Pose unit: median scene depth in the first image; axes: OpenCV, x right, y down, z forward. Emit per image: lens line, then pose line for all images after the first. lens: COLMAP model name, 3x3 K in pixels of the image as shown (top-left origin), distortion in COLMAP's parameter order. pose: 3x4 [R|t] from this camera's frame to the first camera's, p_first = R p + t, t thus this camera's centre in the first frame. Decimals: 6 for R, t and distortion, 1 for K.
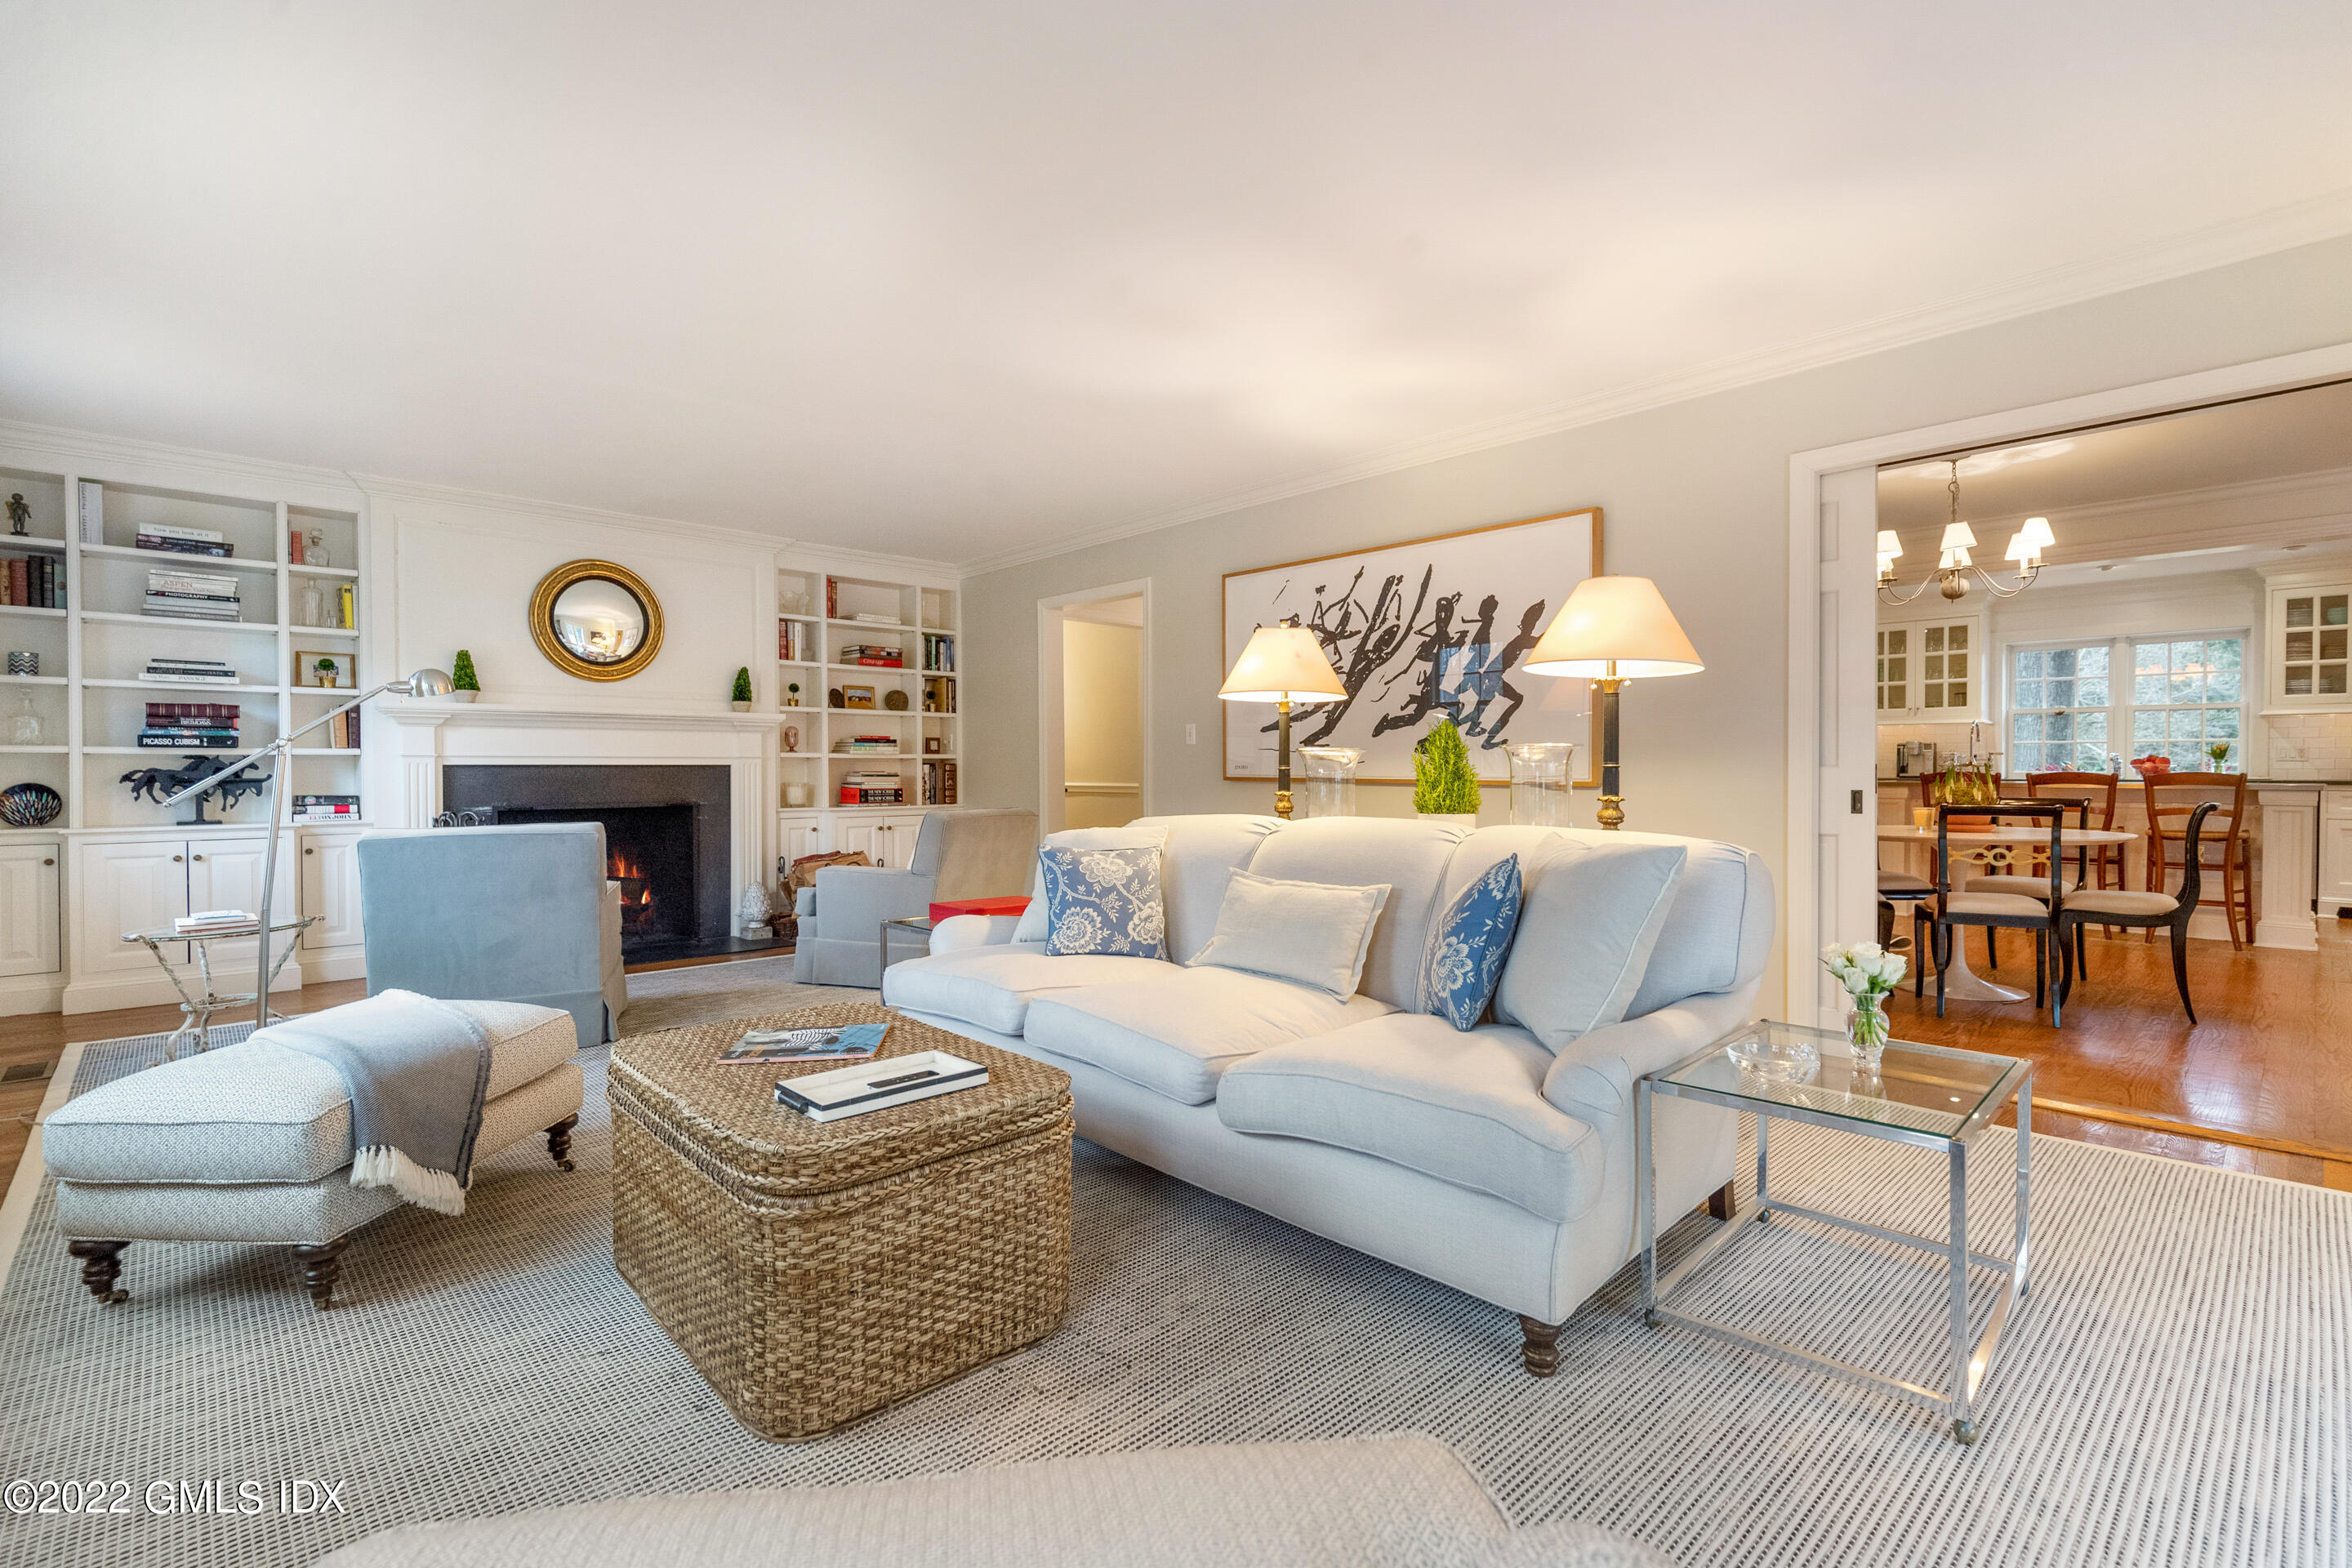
lens RADIAL K [[1079.5, 0, 1179.8], [0, 1079.5, 783.3], [0, 0, 1]] dist [0.013348, -0.002759]
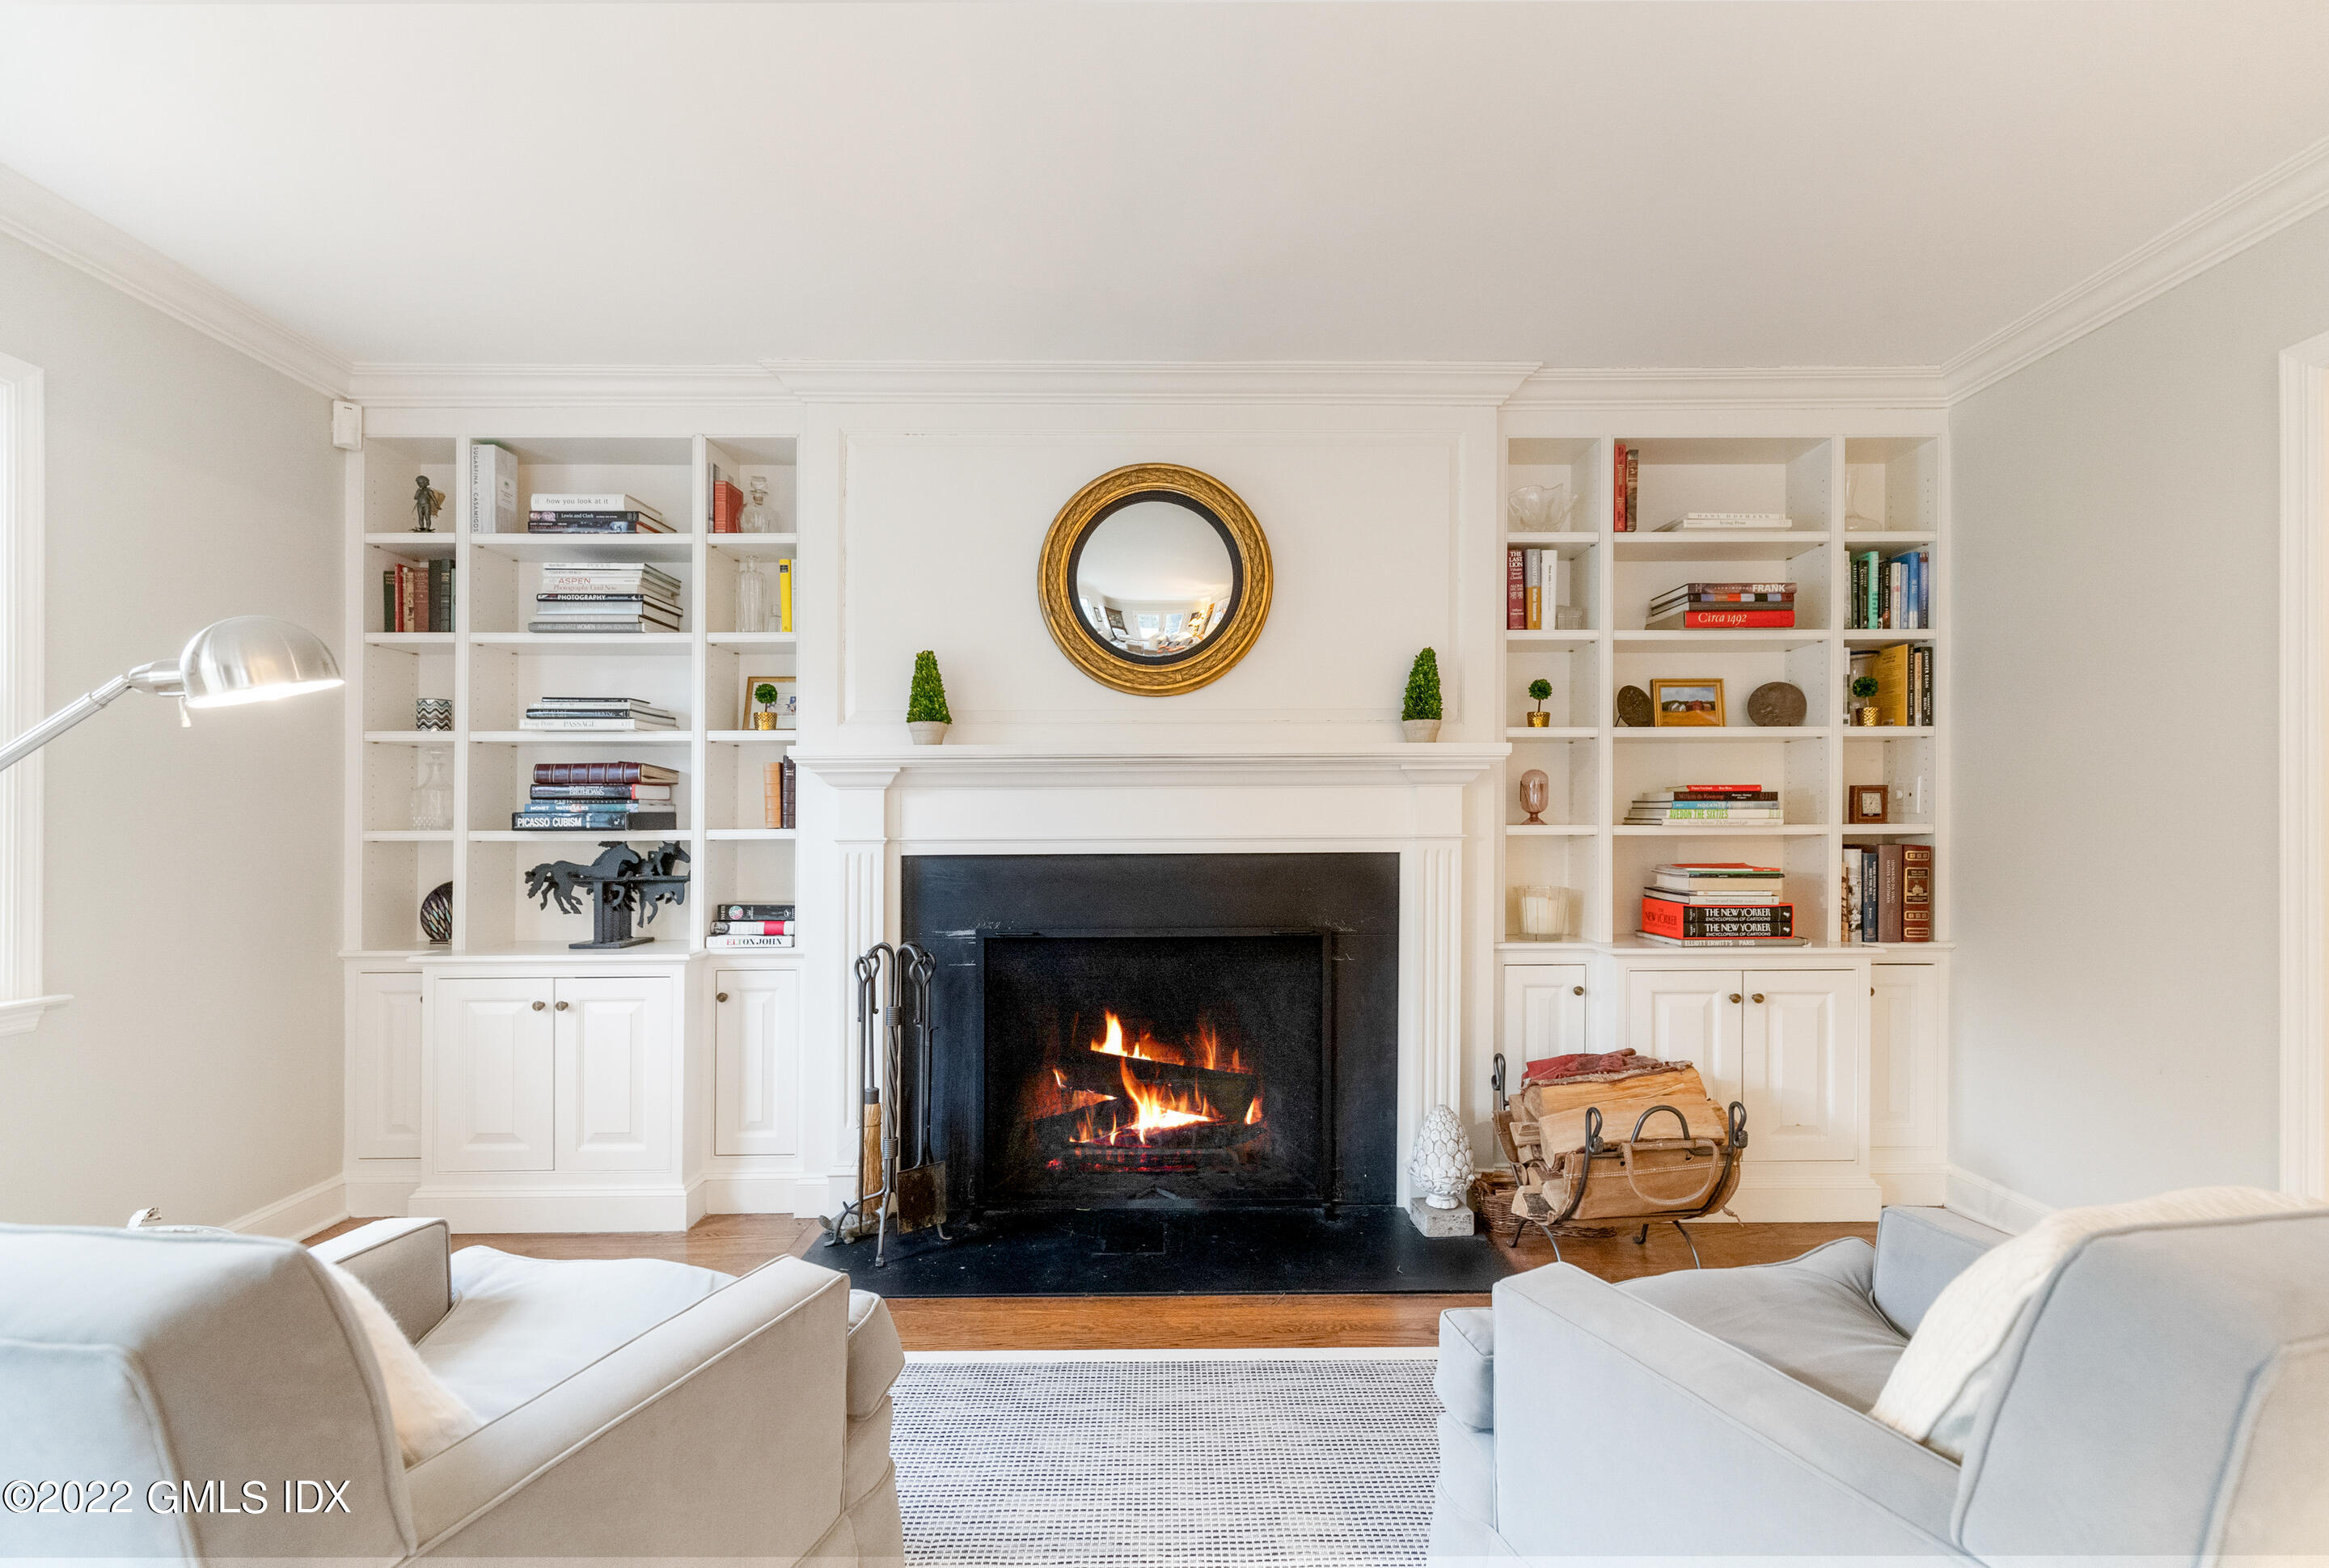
lens RADIAL K [[1072.8, 0, 1150.4], [0, 1072.8, 839.1], [0, 0, 1]] dist [0.002546, -0.000049]
pose [[0.724491, 0.010941, -0.689197, -0.141759], [-0.006653, 0.999938, 0.008879, -0.022963], [0.689252, -0.001848, 0.724519, 0.494628]]
